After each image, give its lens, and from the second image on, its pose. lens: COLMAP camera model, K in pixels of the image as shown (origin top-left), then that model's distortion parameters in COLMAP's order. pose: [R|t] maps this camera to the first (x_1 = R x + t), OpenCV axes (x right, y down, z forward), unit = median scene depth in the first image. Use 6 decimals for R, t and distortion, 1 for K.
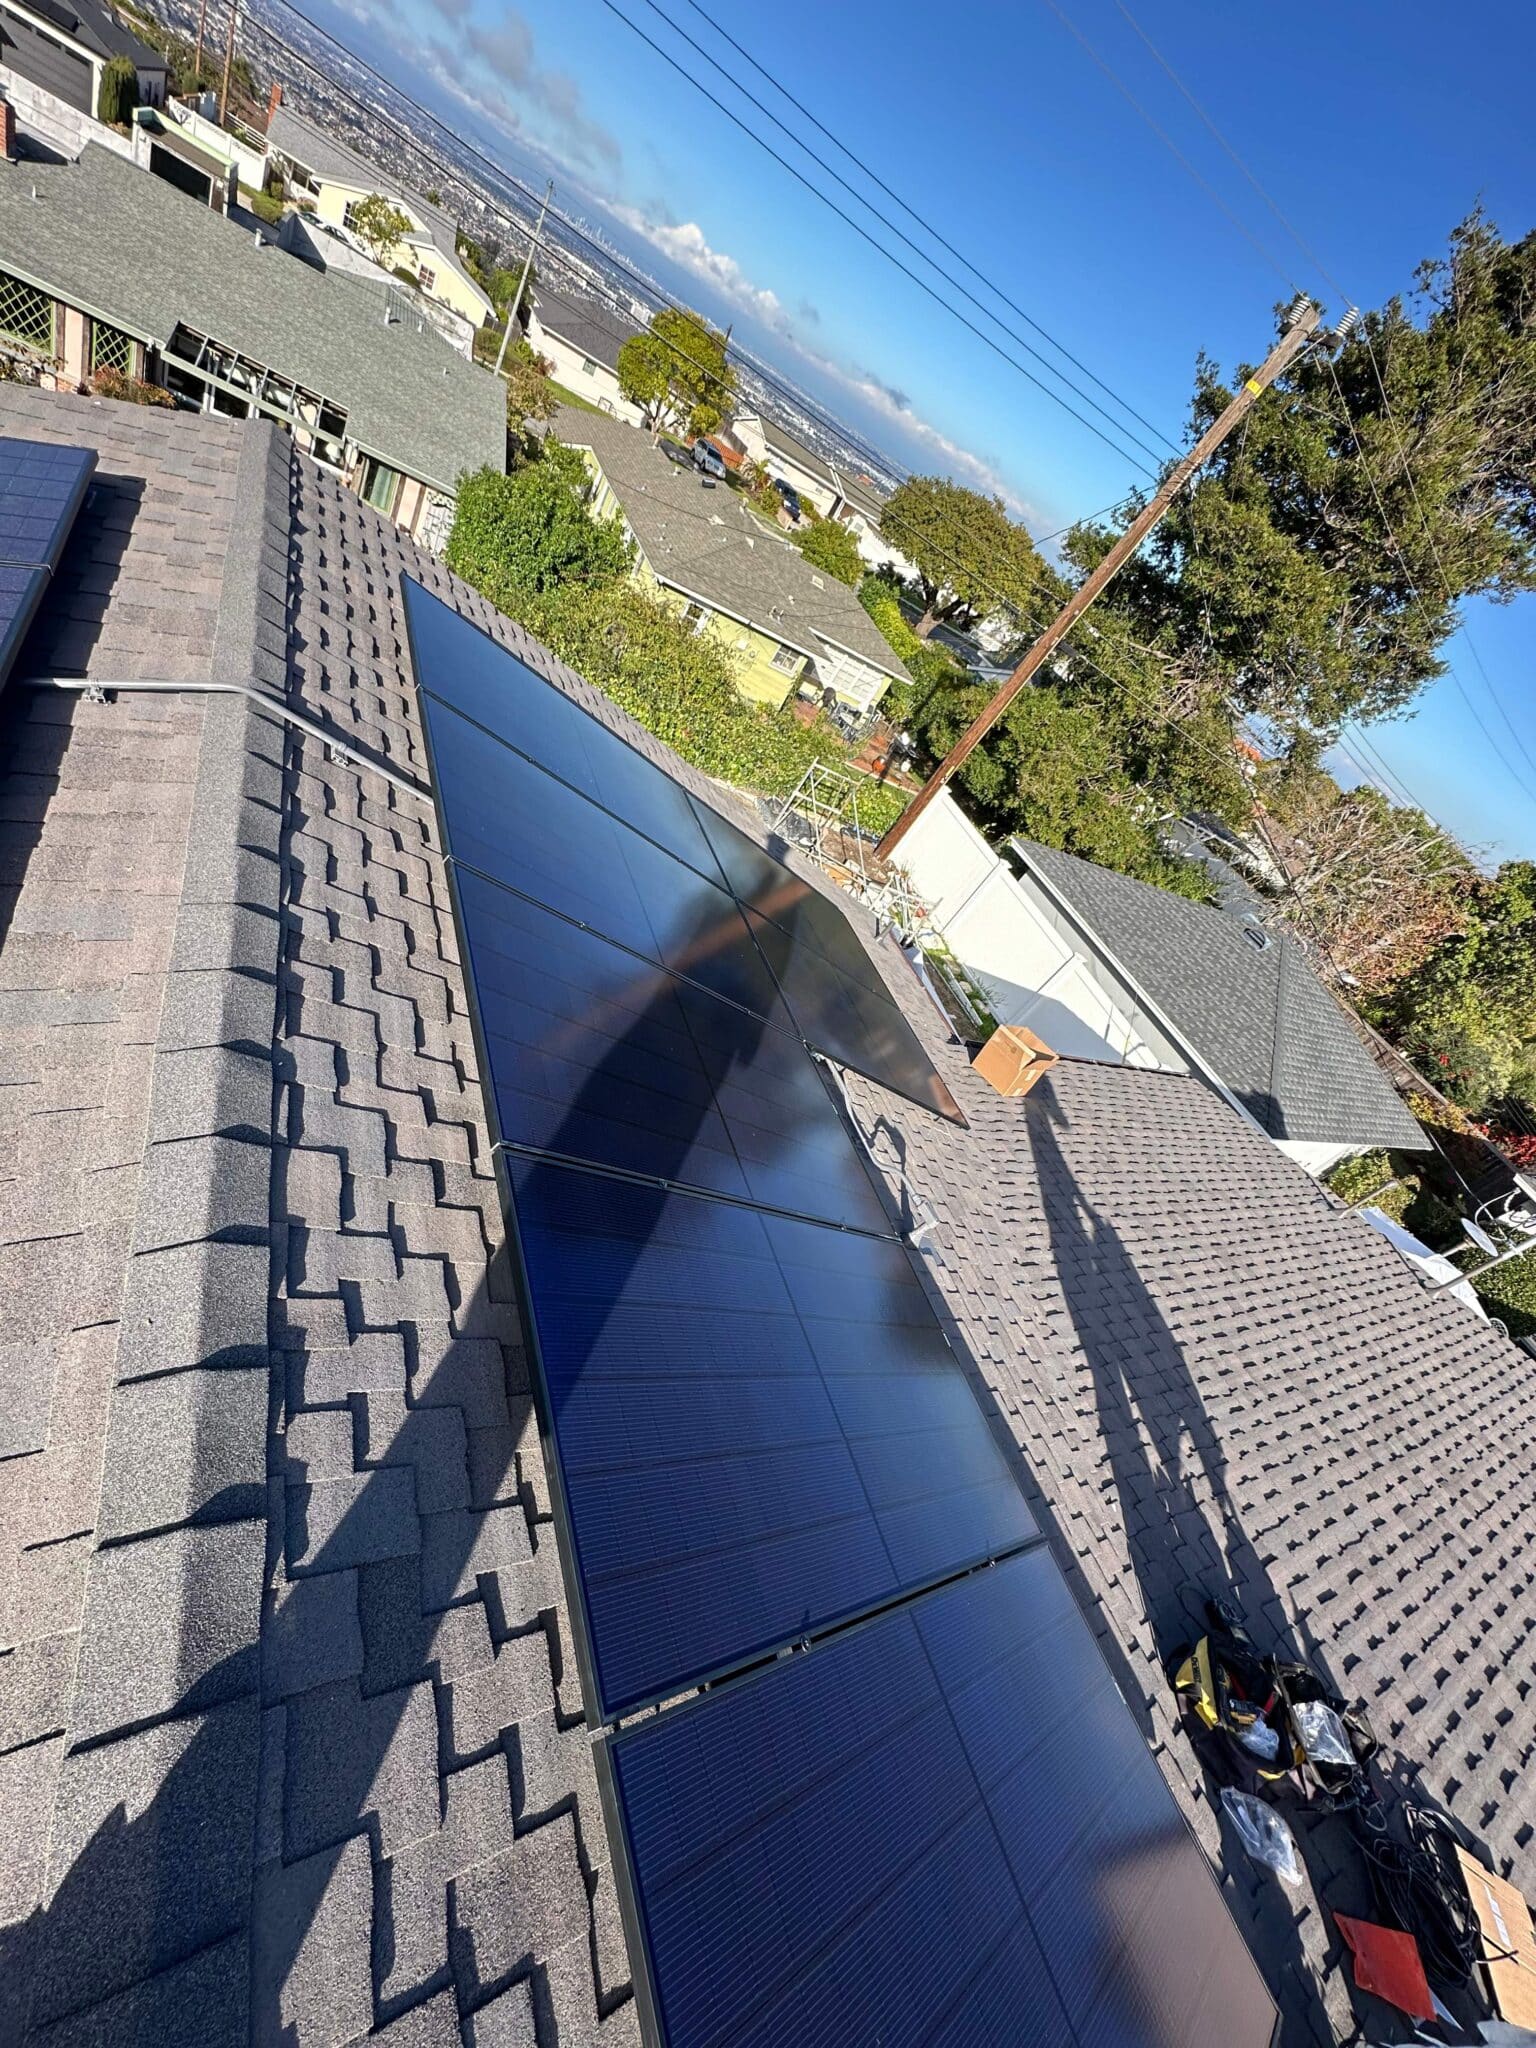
lens RADIAL K [[814.4, 0, 768.0], [0, 814.4, 1024.0], [0, 0, 1]] dist [-0.000868, 0.000612]
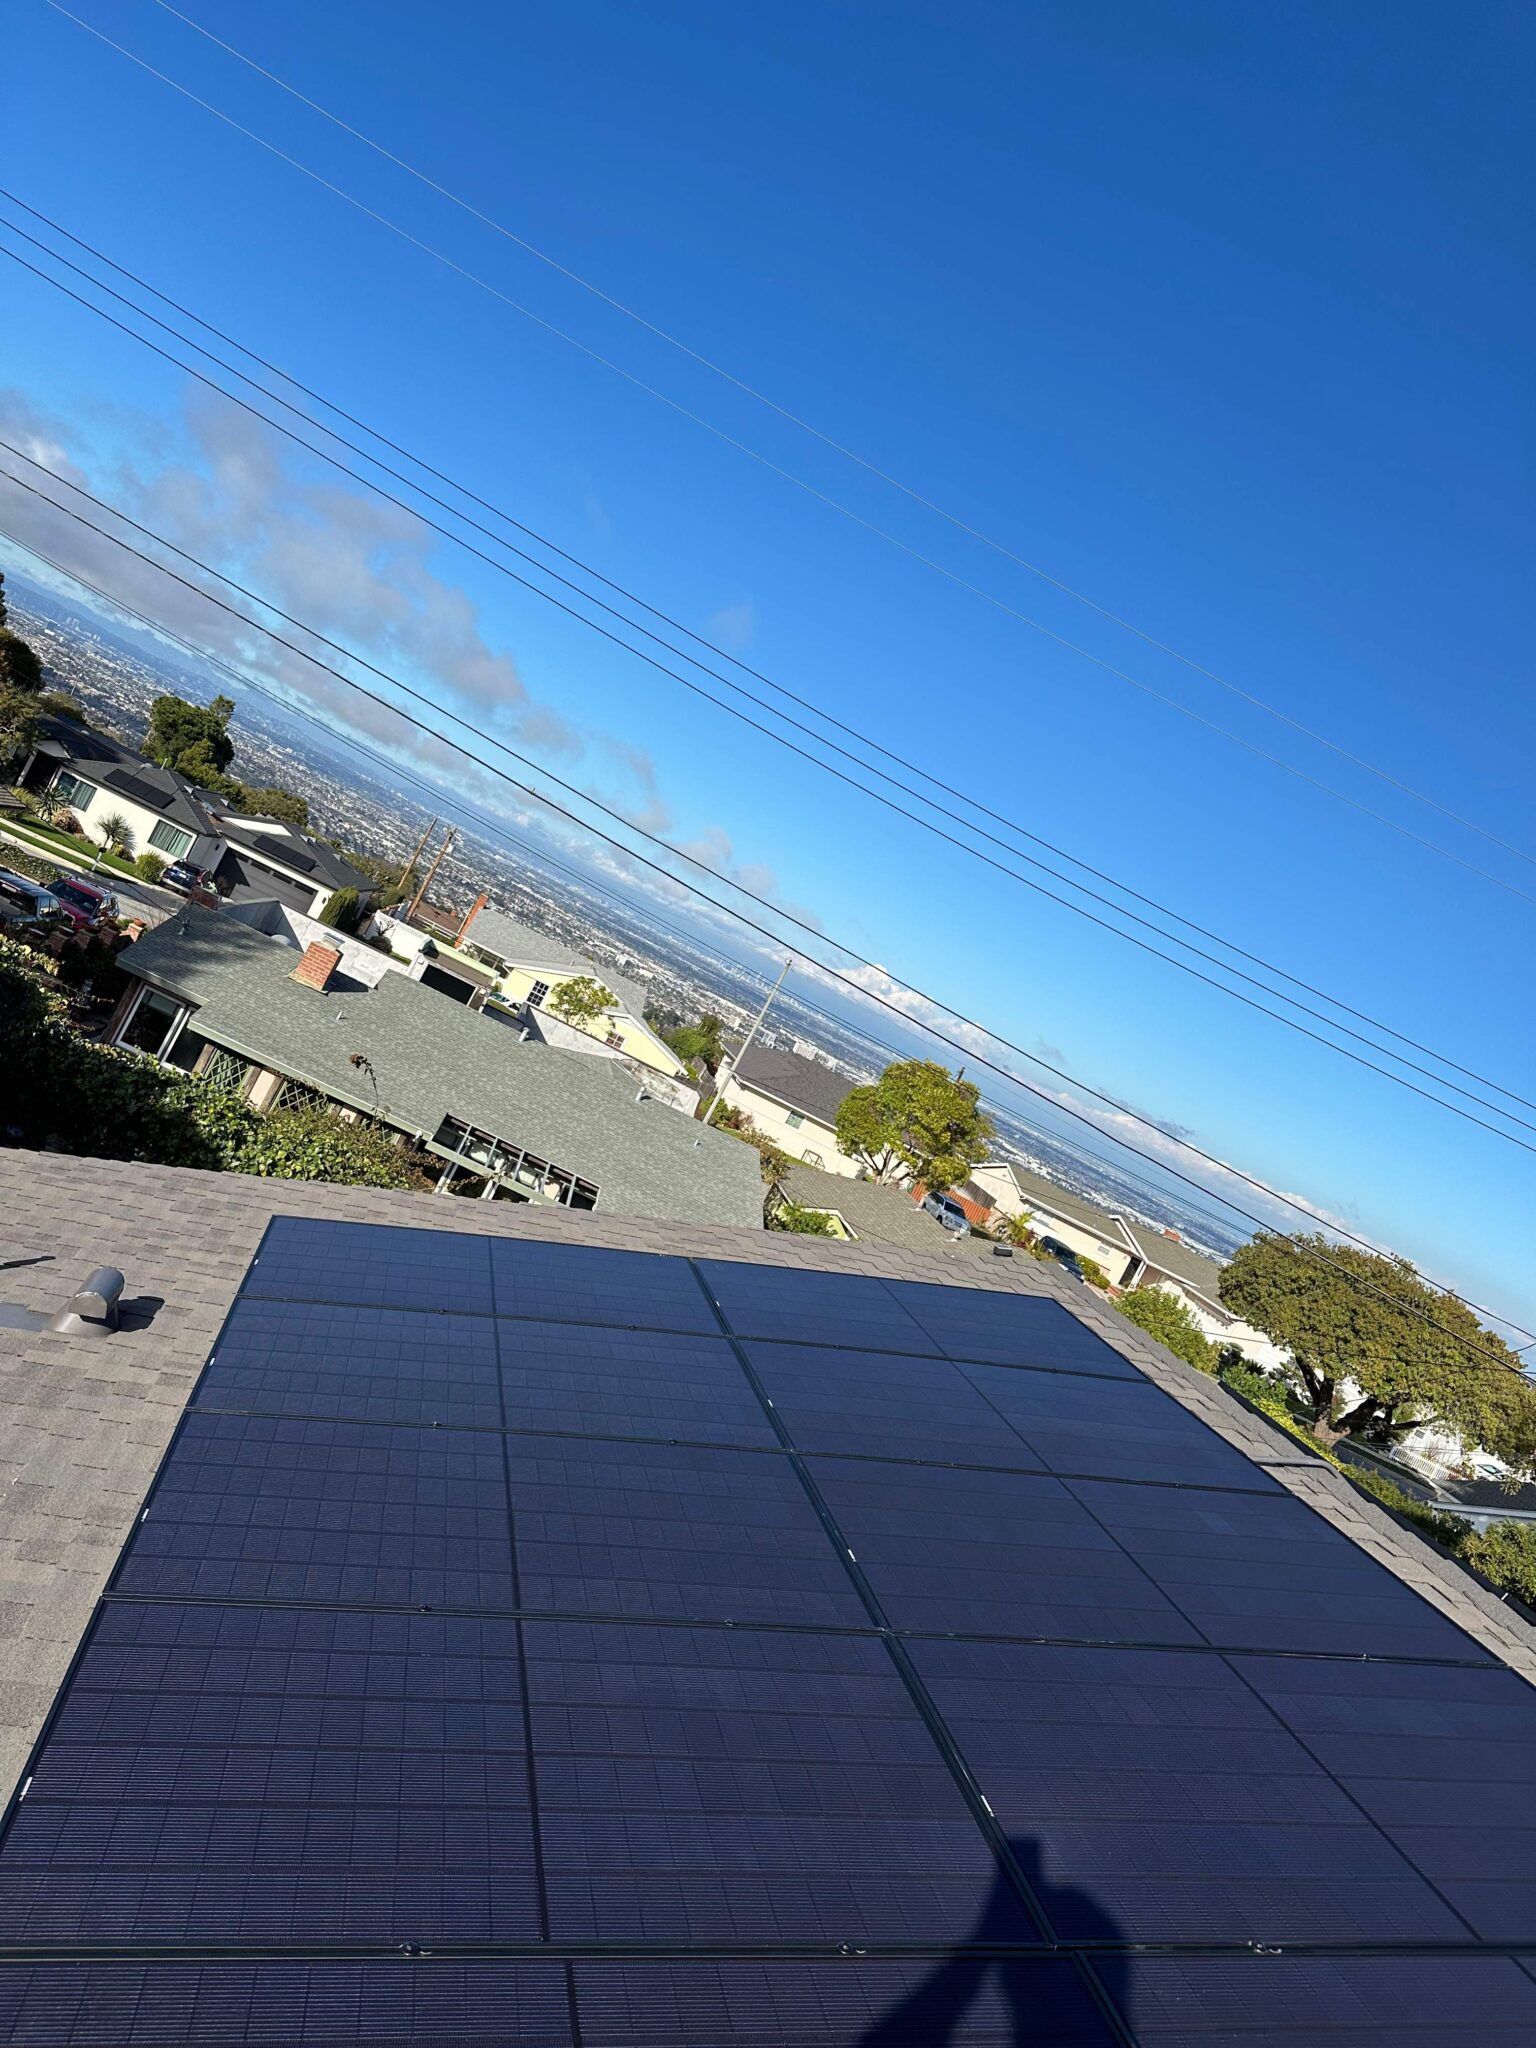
lens RADIAL K [[1419.4, 0, 768.0], [0, 1419.4, 1024.0], [0, 0, 1]] dist [0.133590, -0.209232]
pose [[0.988814, -0.040382, -0.143583, -0.131916], [-0.066329, 0.743175, -0.665801, 0.080285], [0.133594, 0.667877, 0.732184, -0.155687]]
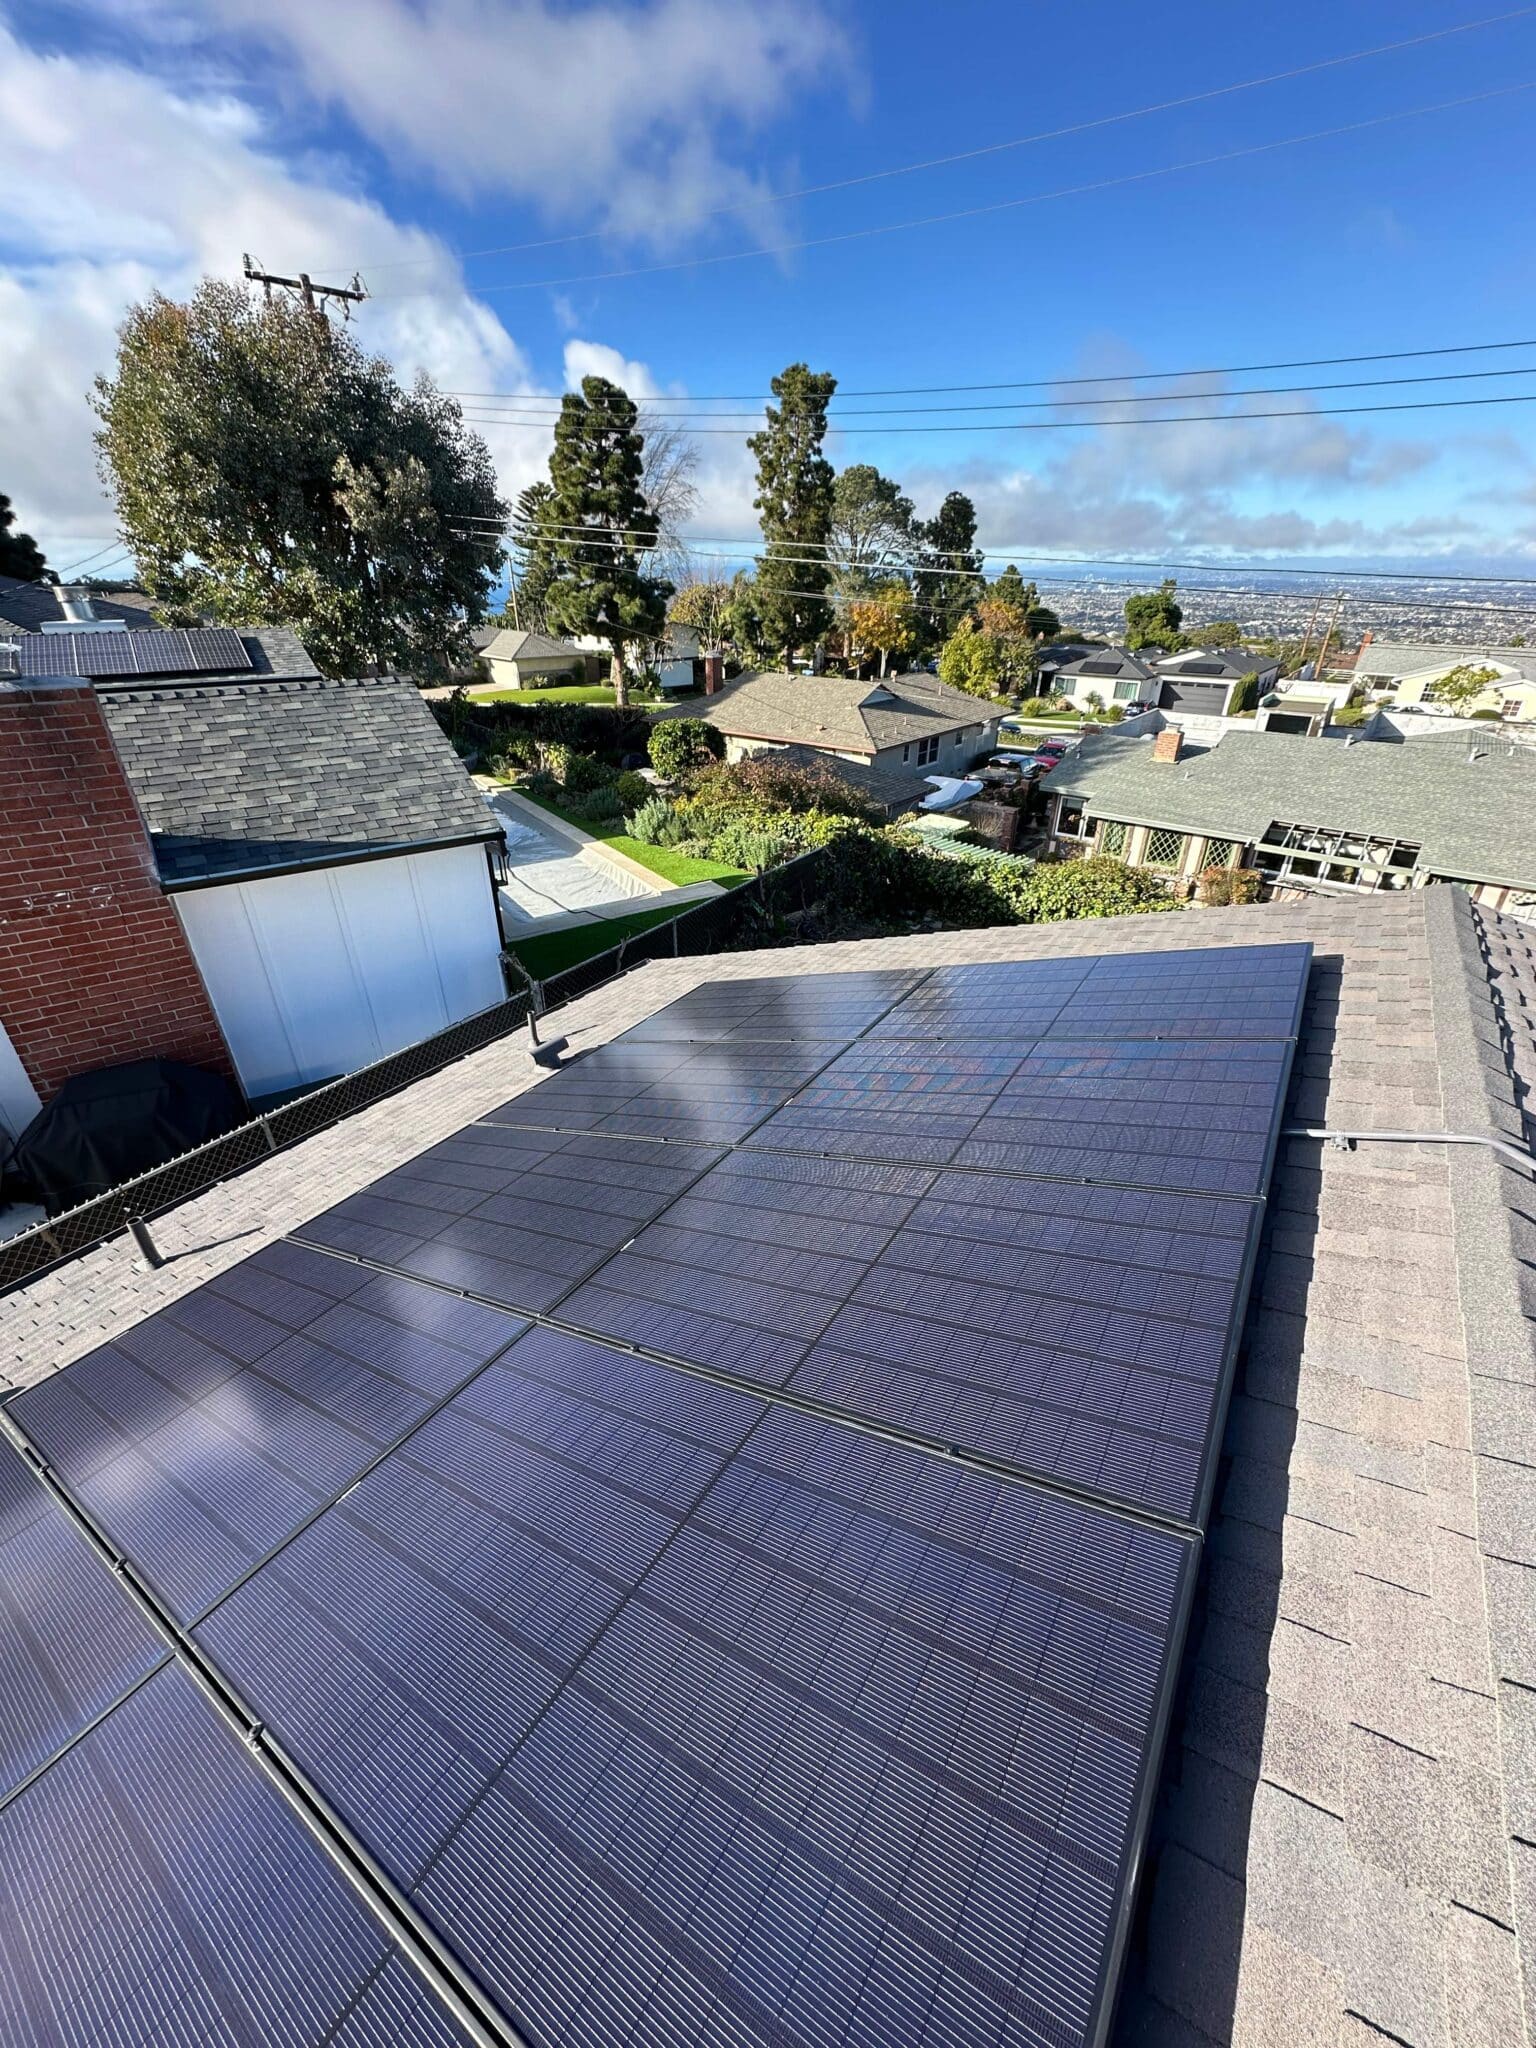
lens RADIAL K [[814.4, 0, 768.0], [0, 814.4, 1024.0], [0, 0, 1]] dist [-0.000868, 0.000612]
pose [[0.478223, -0.081095, -0.874486, -0.022592], [-0.321661, 0.910365, -0.260326, -0.000710], [0.817213, 0.405782, 0.409273, -0.019308]]
